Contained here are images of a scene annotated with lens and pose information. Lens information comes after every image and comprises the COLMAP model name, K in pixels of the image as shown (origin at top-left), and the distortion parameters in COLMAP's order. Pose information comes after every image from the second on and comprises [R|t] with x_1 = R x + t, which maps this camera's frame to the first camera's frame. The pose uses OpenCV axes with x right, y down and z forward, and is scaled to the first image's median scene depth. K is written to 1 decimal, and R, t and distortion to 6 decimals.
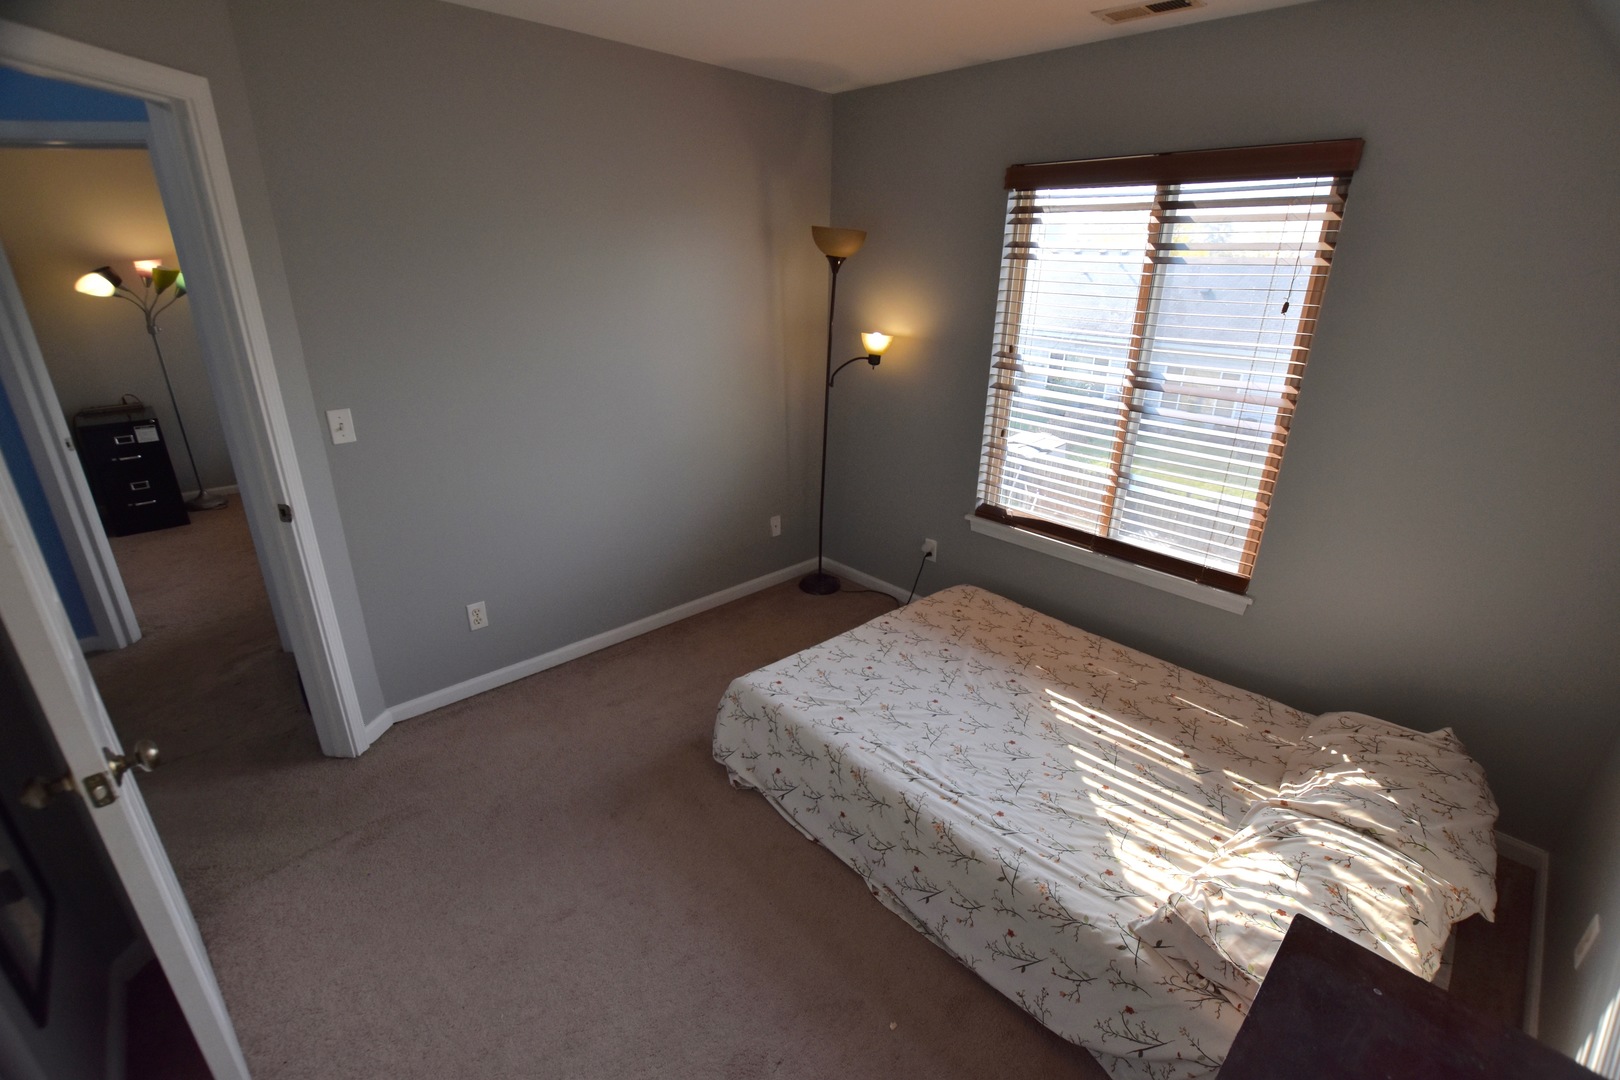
lens RADIAL K [[714.2, 0, 816.4], [0, 714.2, 548.0], [0, 0, 1]] dist [-0.030614, 0.002873]
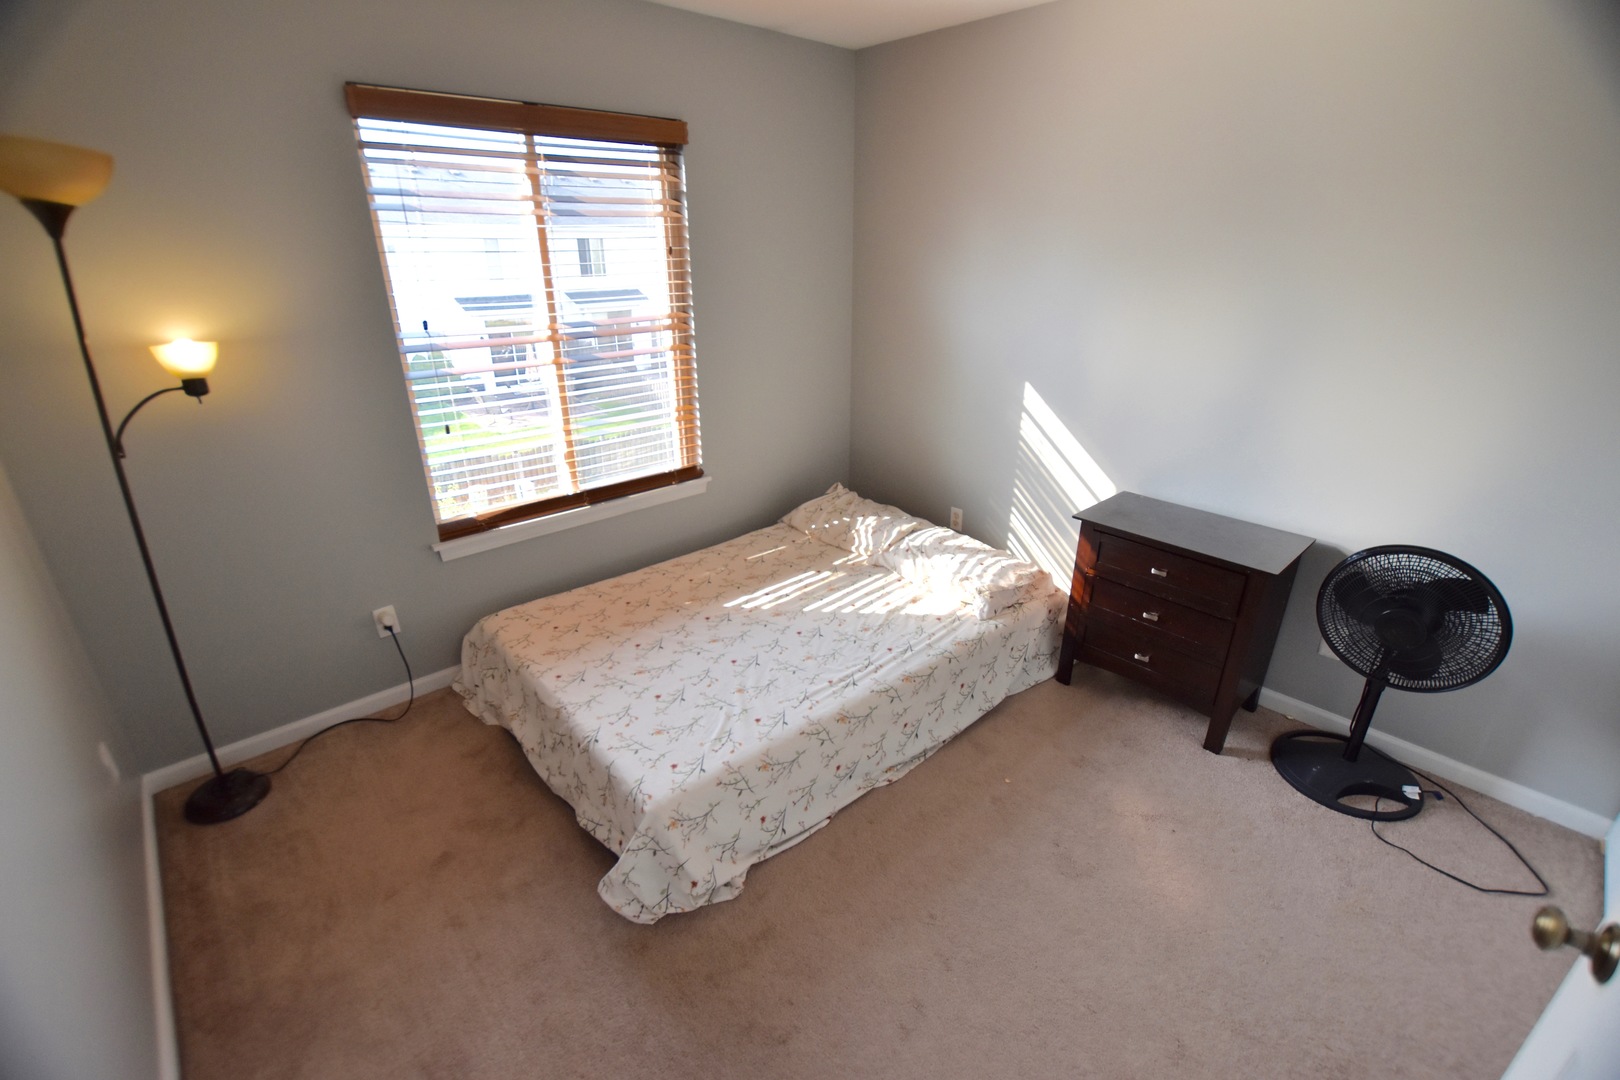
lens RADIAL K [[714.2, 0, 814.0], [0, 714.2, 546.1], [0, 0, 1]] dist [-0.030614, 0.002873]
pose [[0.018746, -0.410753, 0.911554, -0.714216], [0.365212, 0.851527, 0.376193, -0.272377], [-0.930736, 0.325858, 0.165975, 0.713308]]
